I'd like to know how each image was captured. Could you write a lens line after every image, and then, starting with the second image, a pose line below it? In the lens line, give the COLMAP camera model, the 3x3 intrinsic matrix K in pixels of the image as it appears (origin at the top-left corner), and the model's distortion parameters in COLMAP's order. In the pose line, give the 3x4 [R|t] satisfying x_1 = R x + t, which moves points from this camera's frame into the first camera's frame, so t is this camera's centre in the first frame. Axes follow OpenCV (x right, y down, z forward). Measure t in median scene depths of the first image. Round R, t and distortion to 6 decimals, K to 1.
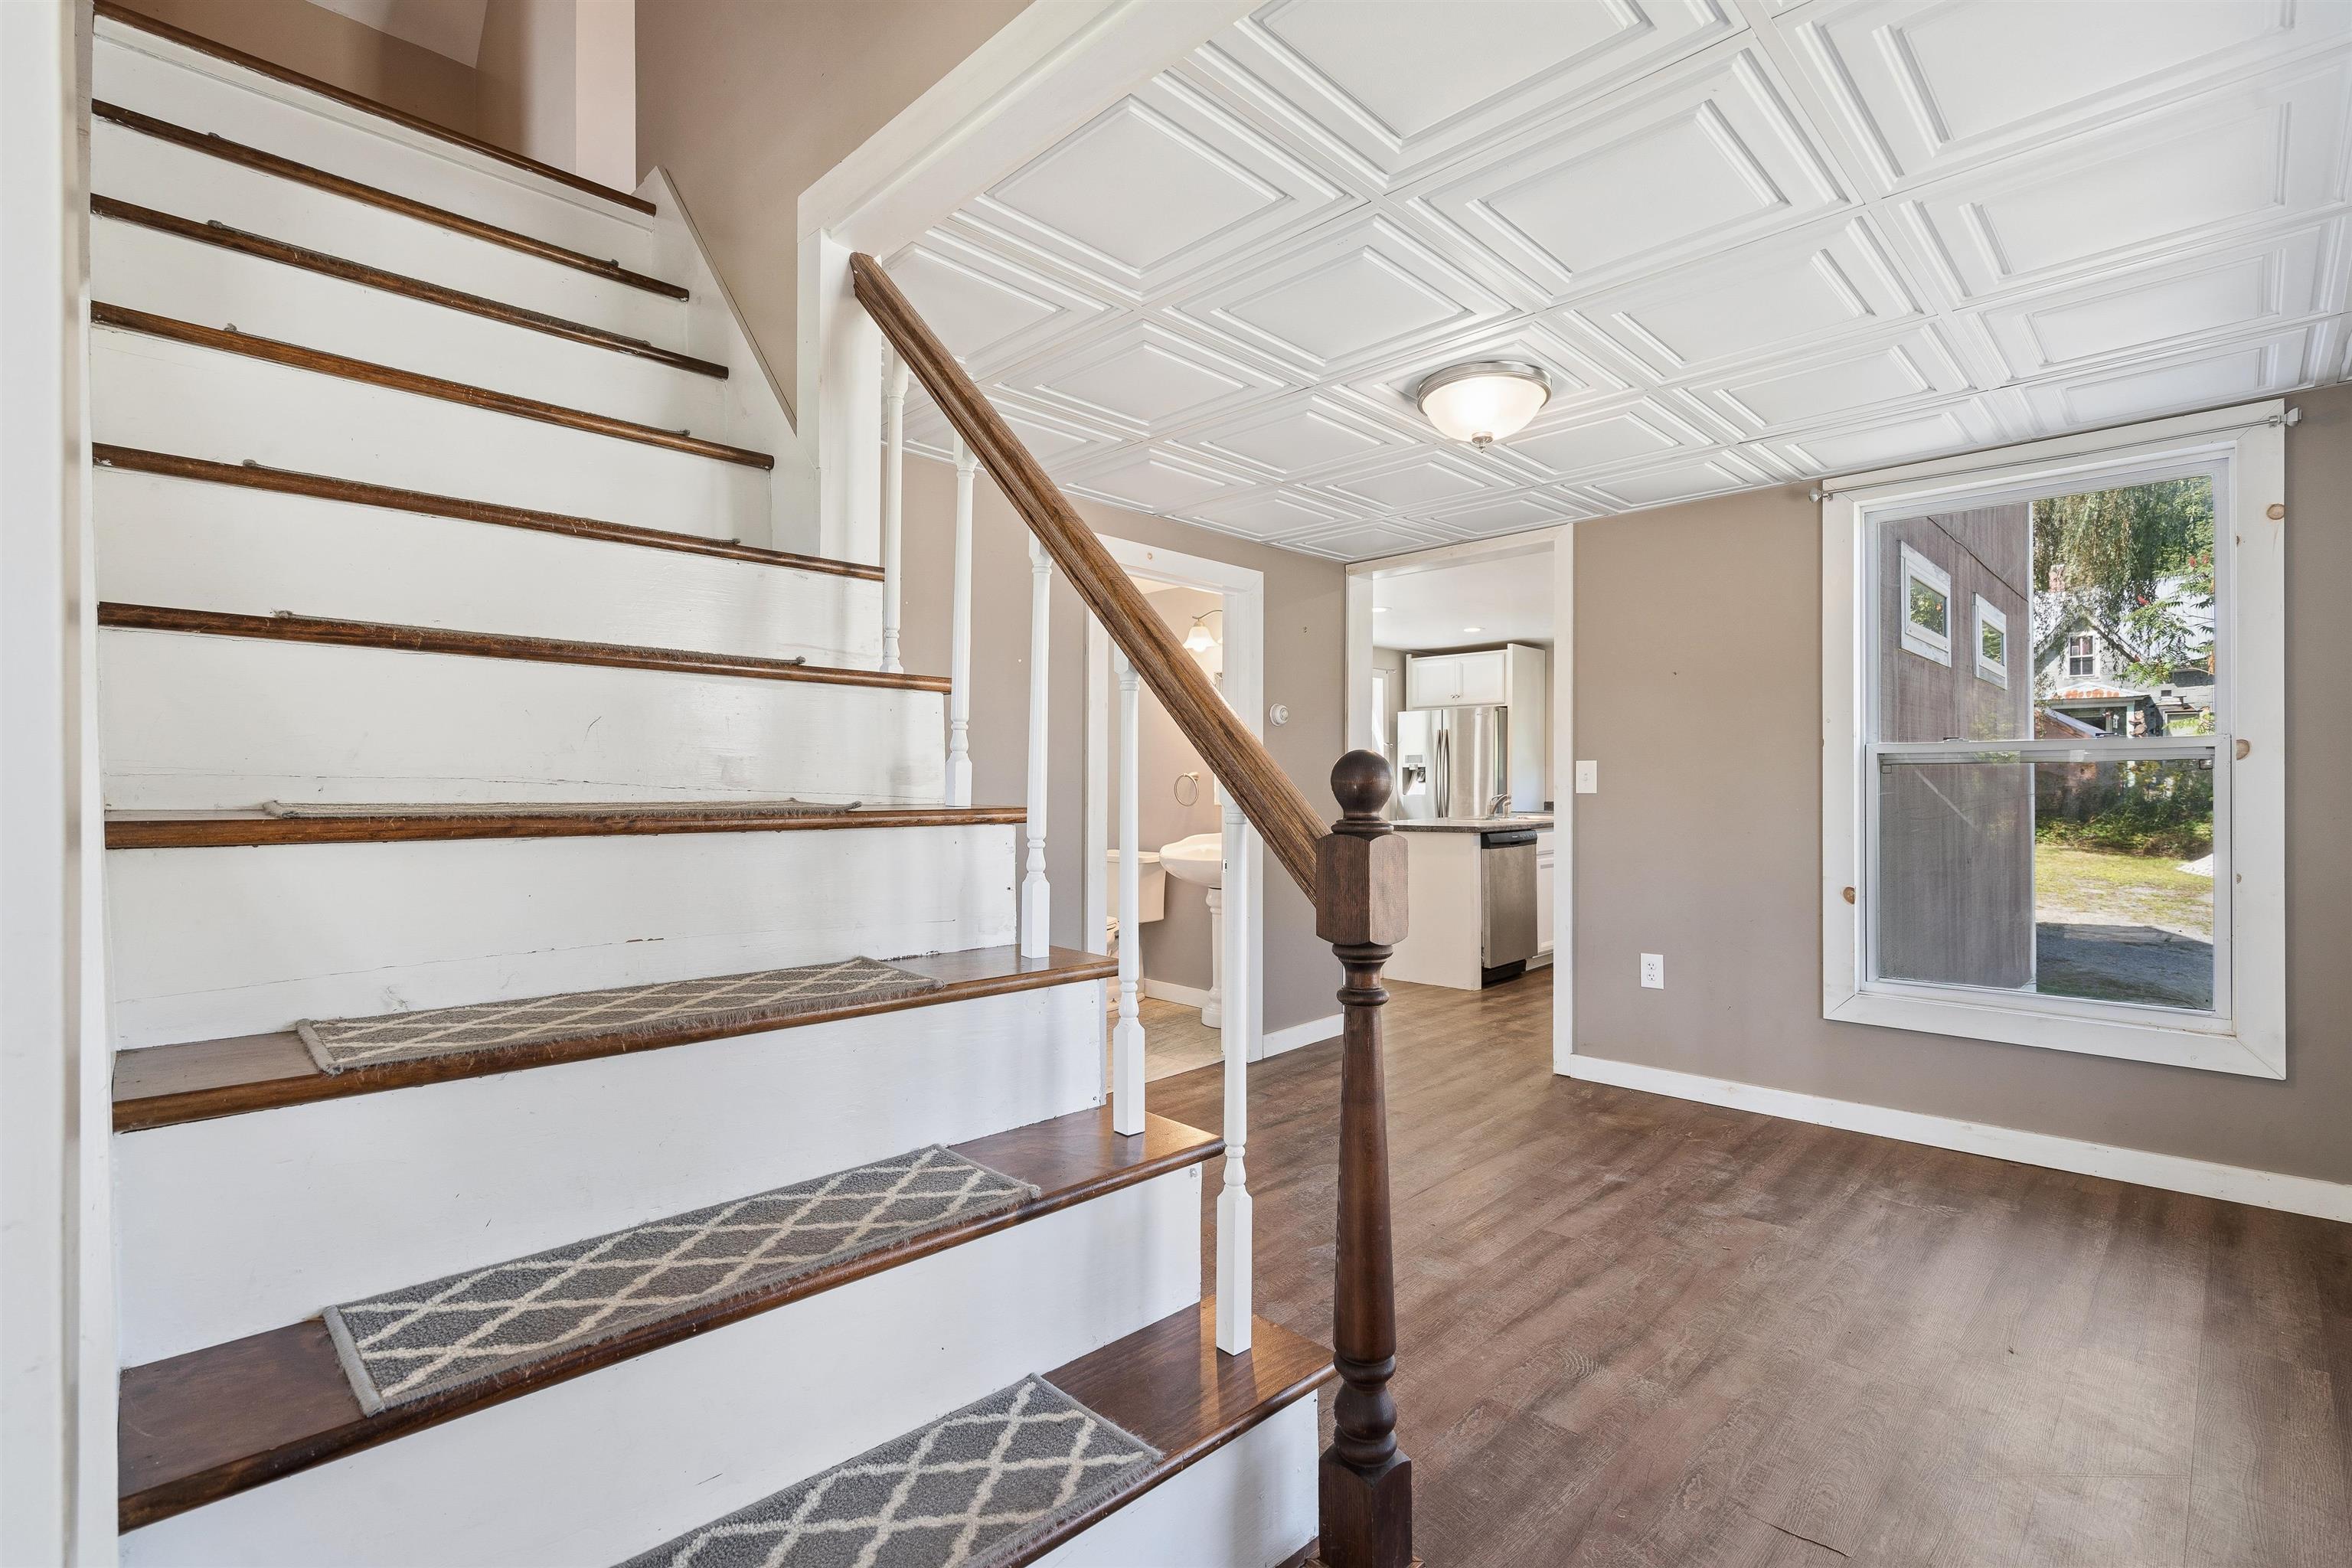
lens RADIAL K [[1069.6, 0, 1160.0], [0, 1069.6, 778.2], [0, 0, 1]] dist [-0.005874, 0.001854]
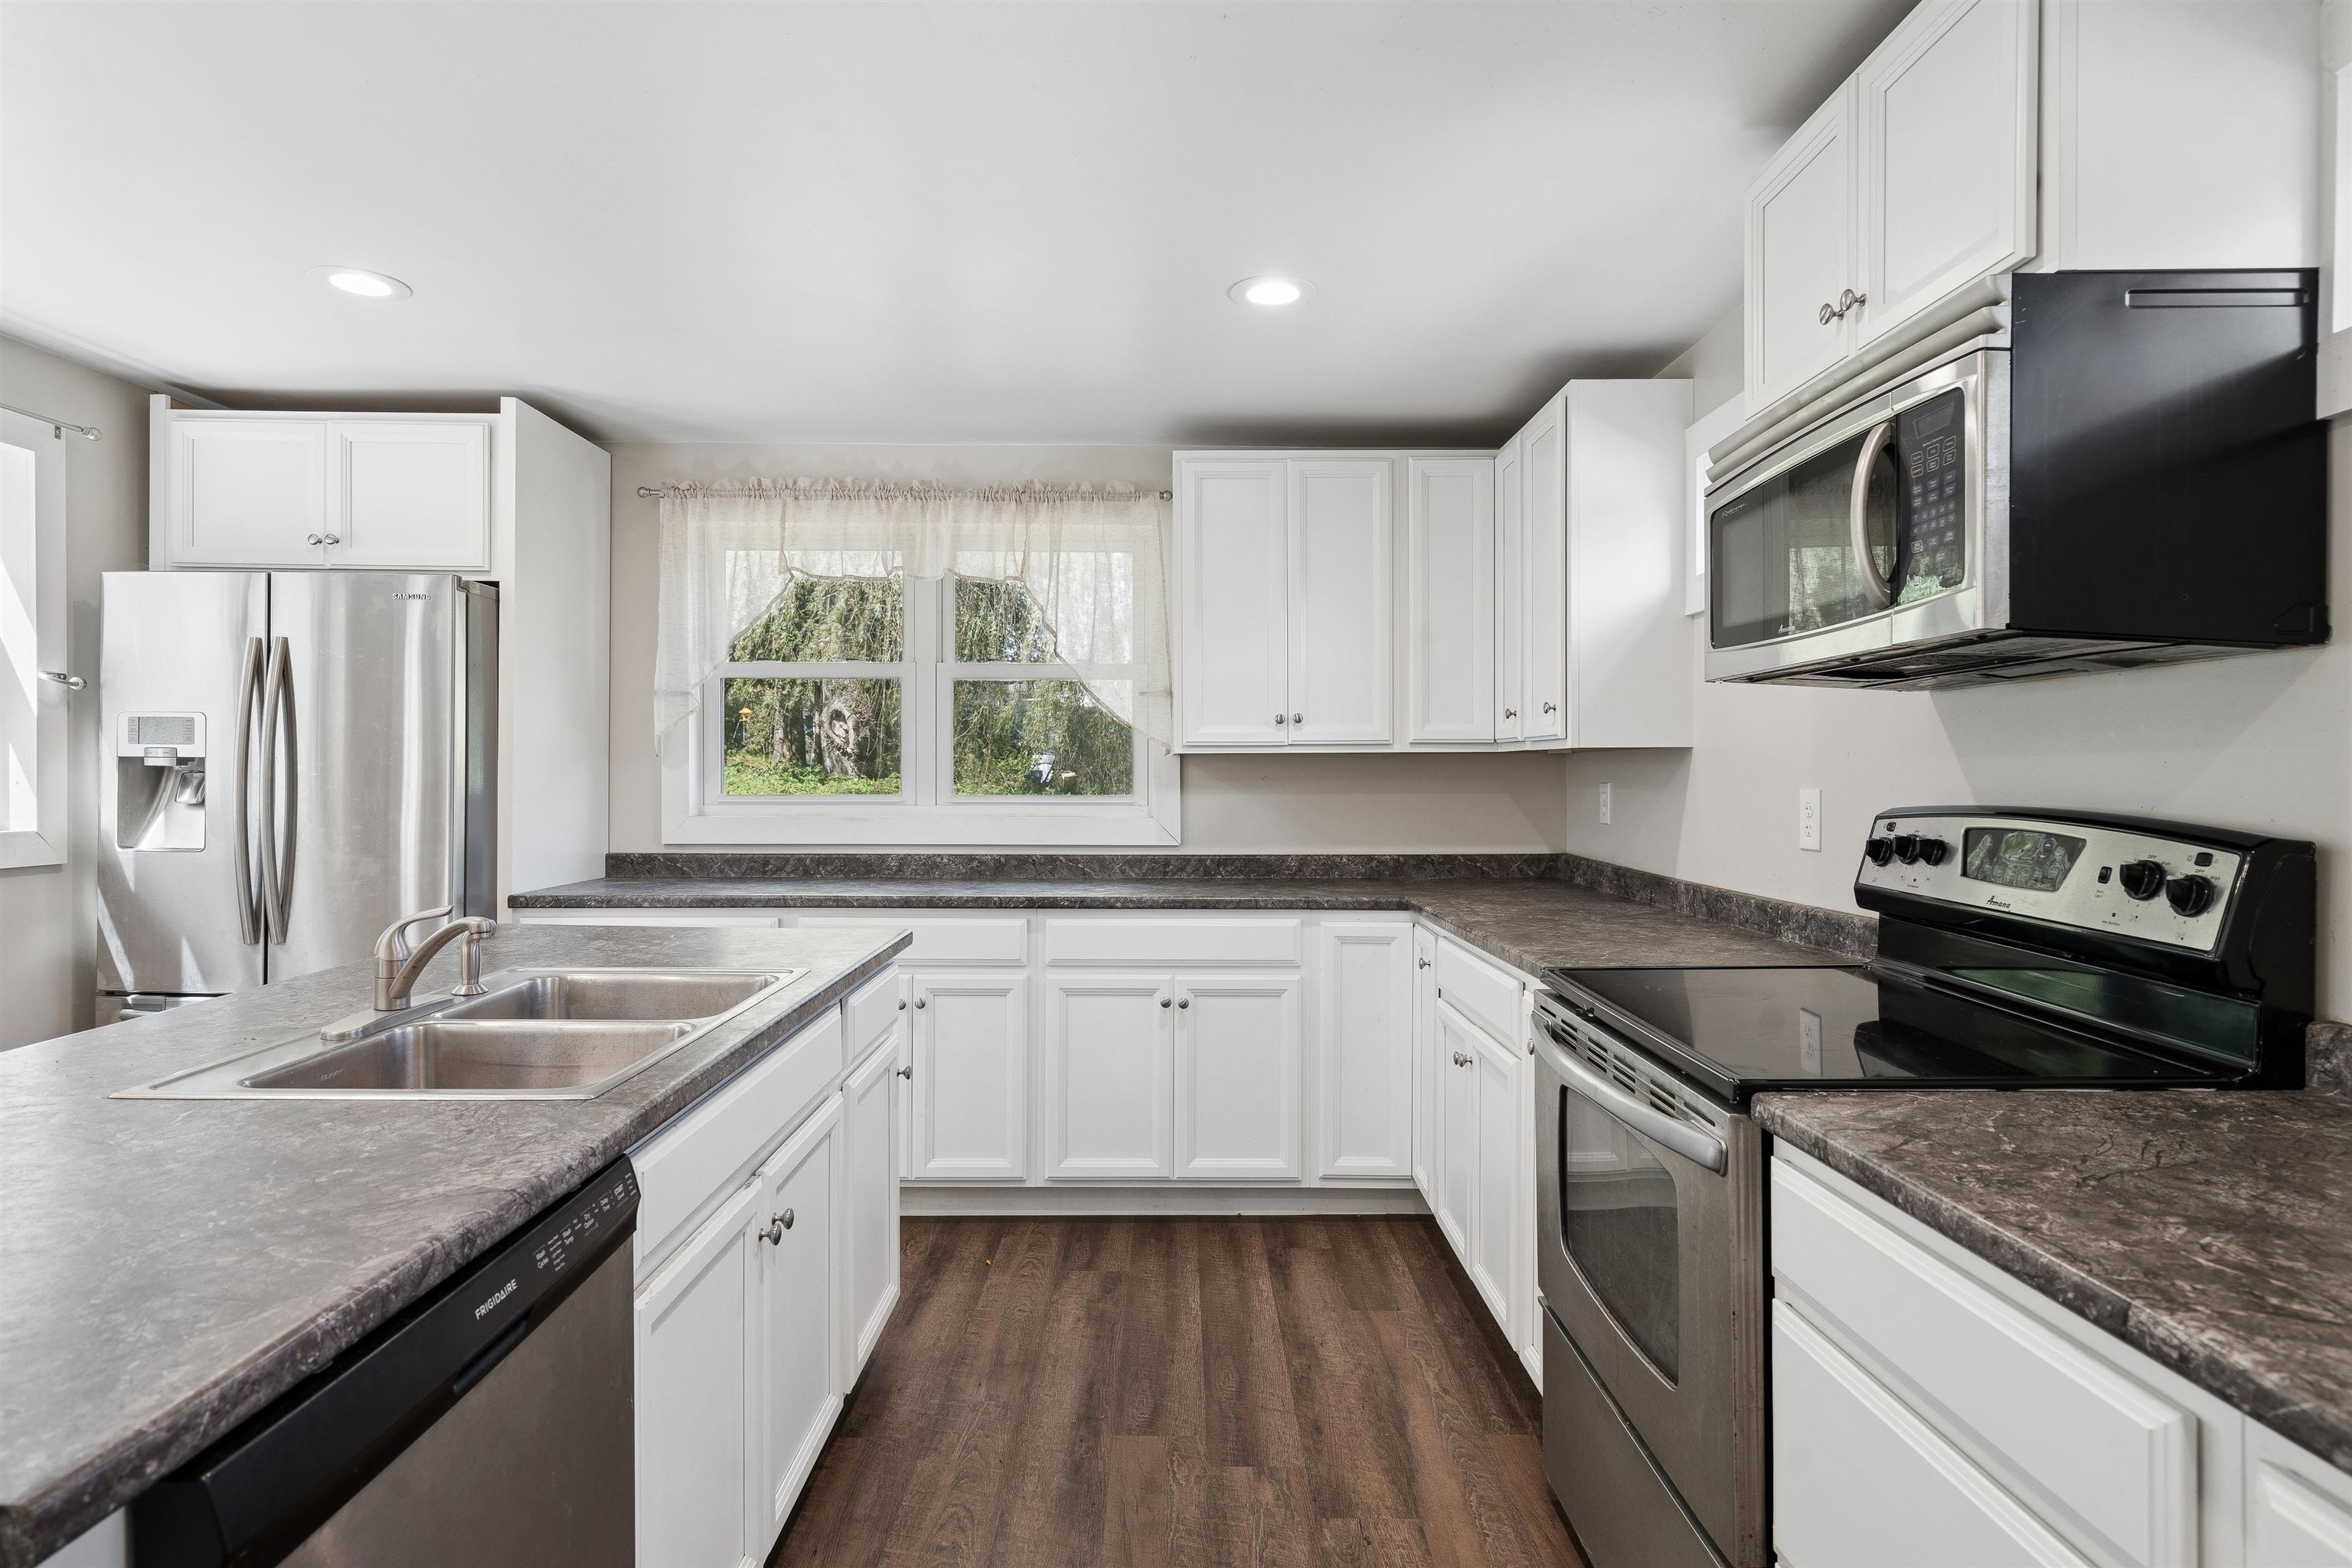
lens RADIAL K [[1259.1, 0, 1174.5], [0, 1259.1, 784.2], [0, 0, 1]] dist [-0.001108, 0.005480]
pose [[0.701780, 0.000158, 0.712394, 0.417119], [-0.014944, 0.999783, 0.014500, -0.026906], [-0.712237, -0.020822, 0.701630, 1.236743]]
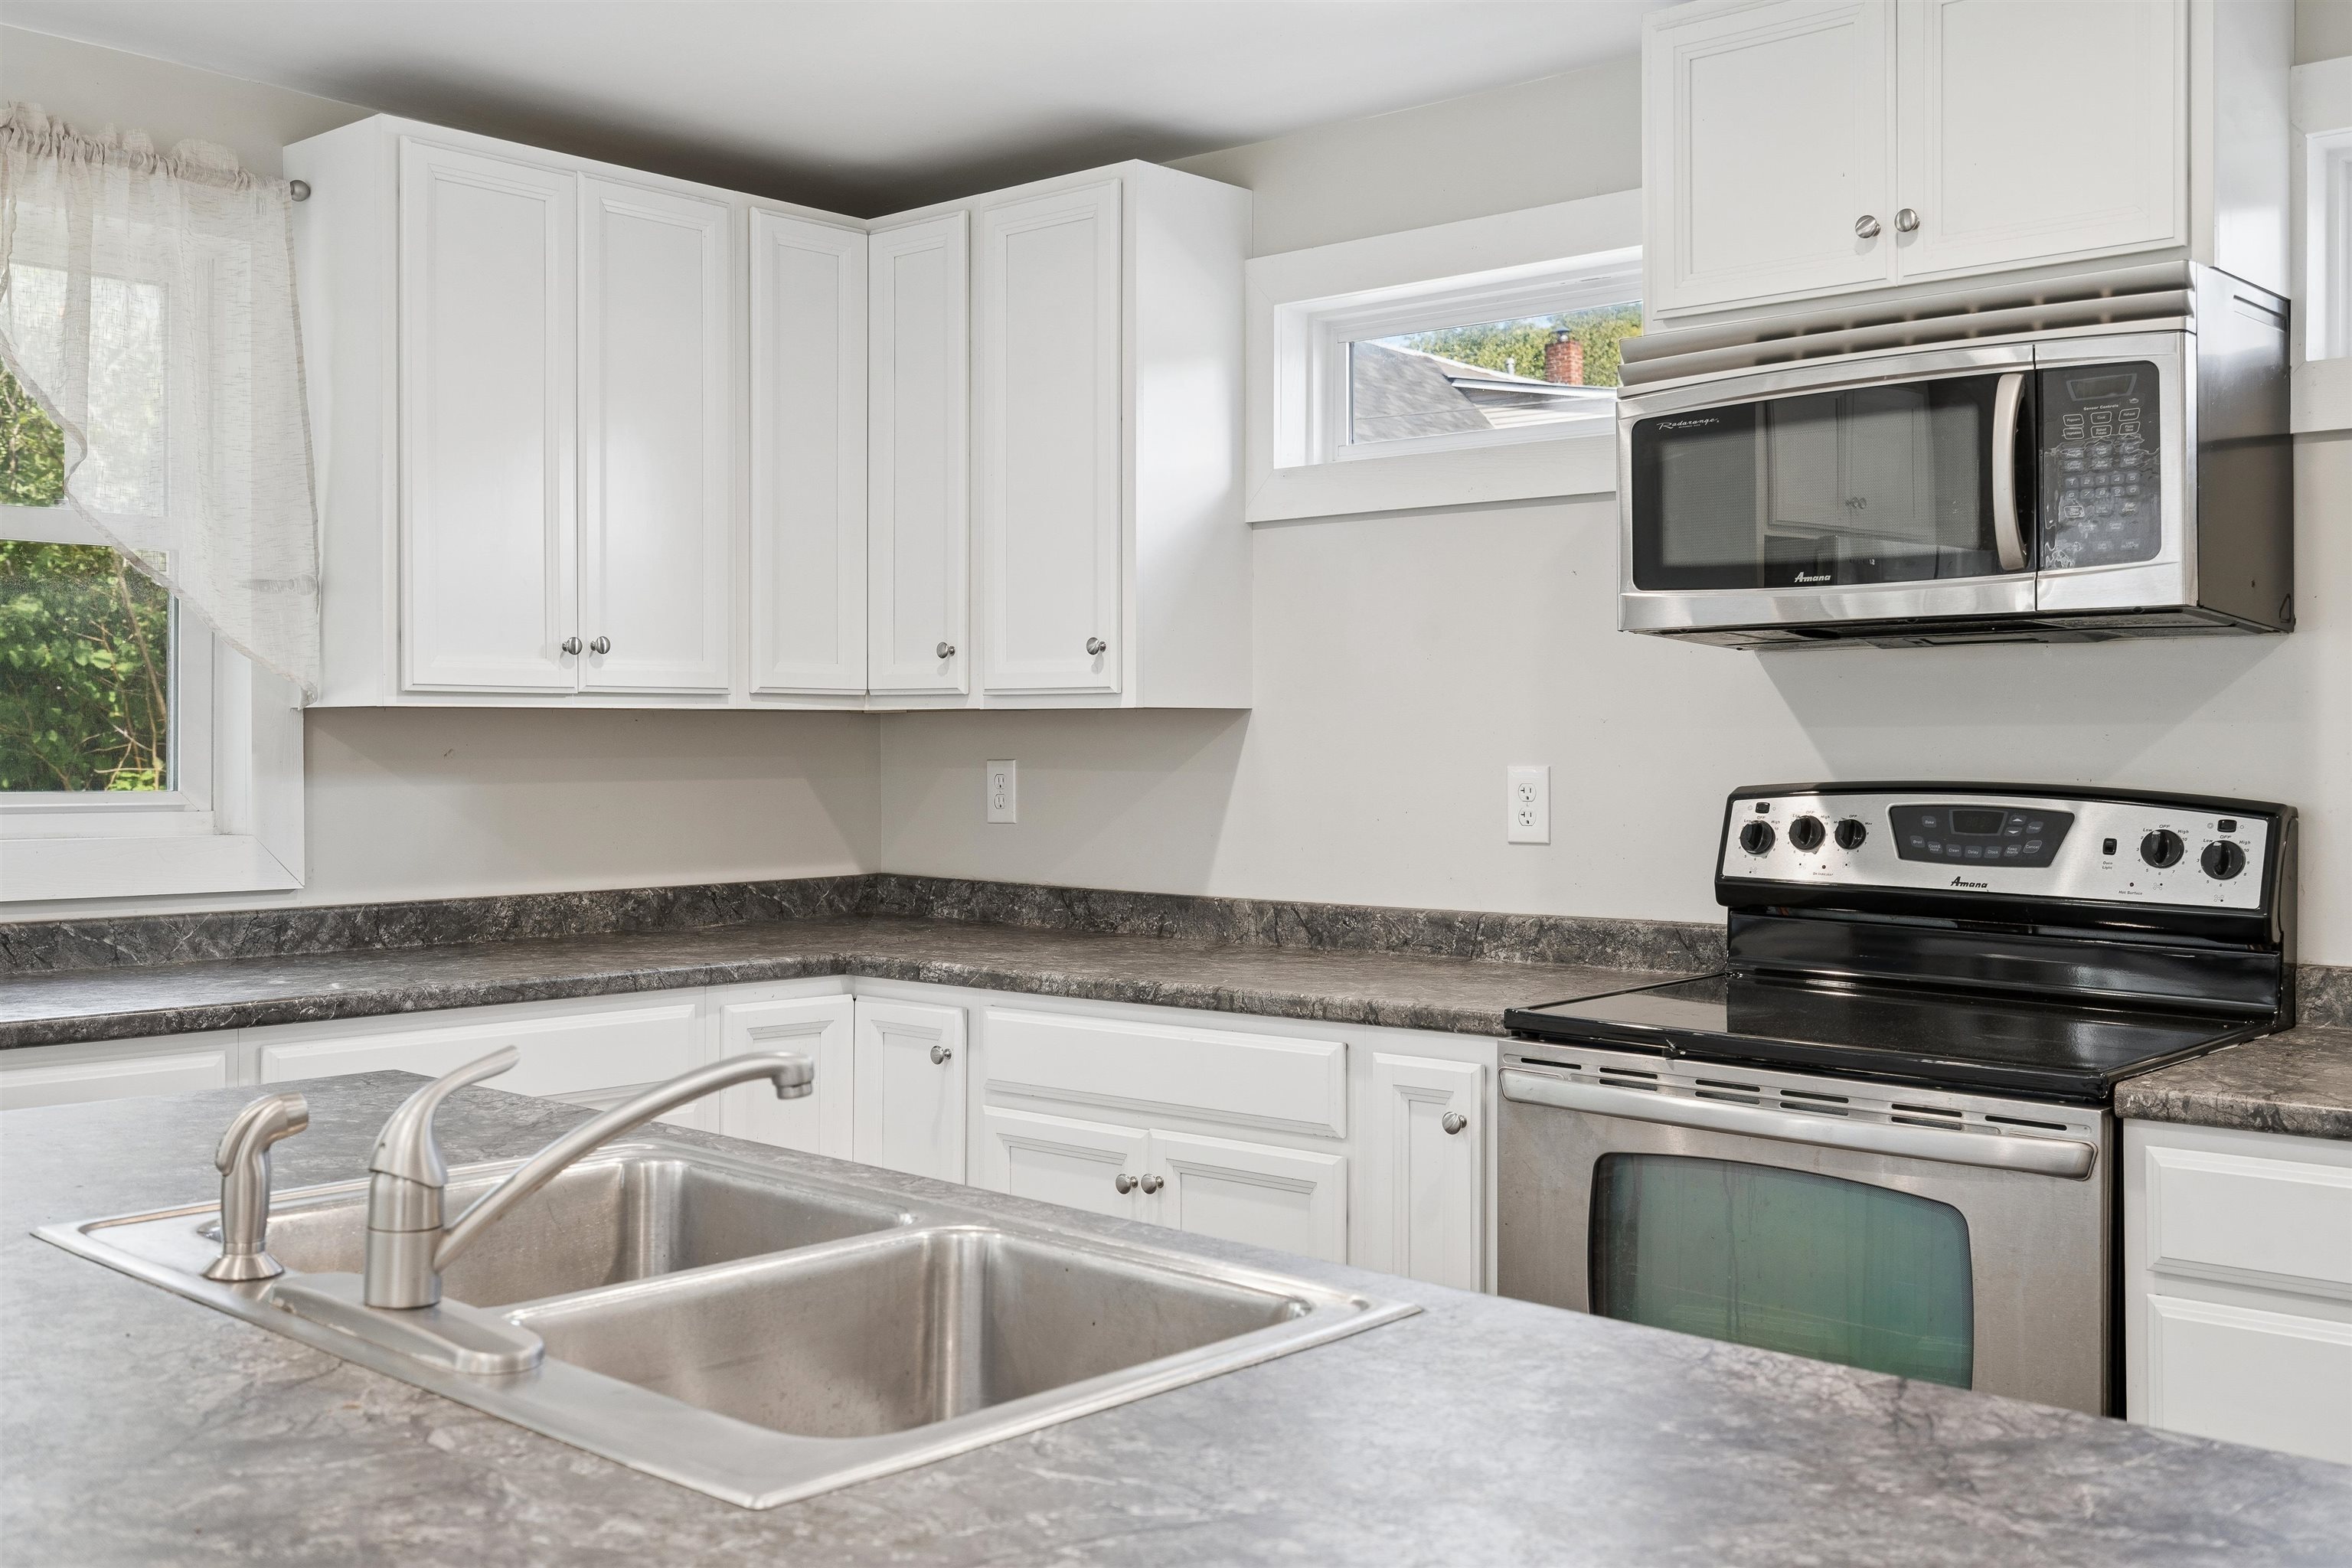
lens RADIAL K [[2330.3, 0, 1156.4], [0, 2330.3, 726.3], [0, 0, 1]] dist [0.003598, 0.000000]
pose [[-0.063816, 0.013691, 0.997868, 0.181736], [-0.014990, 0.999780, -0.014676, -0.019805], [-0.997849, -0.015895, -0.063597, 1.661671]]
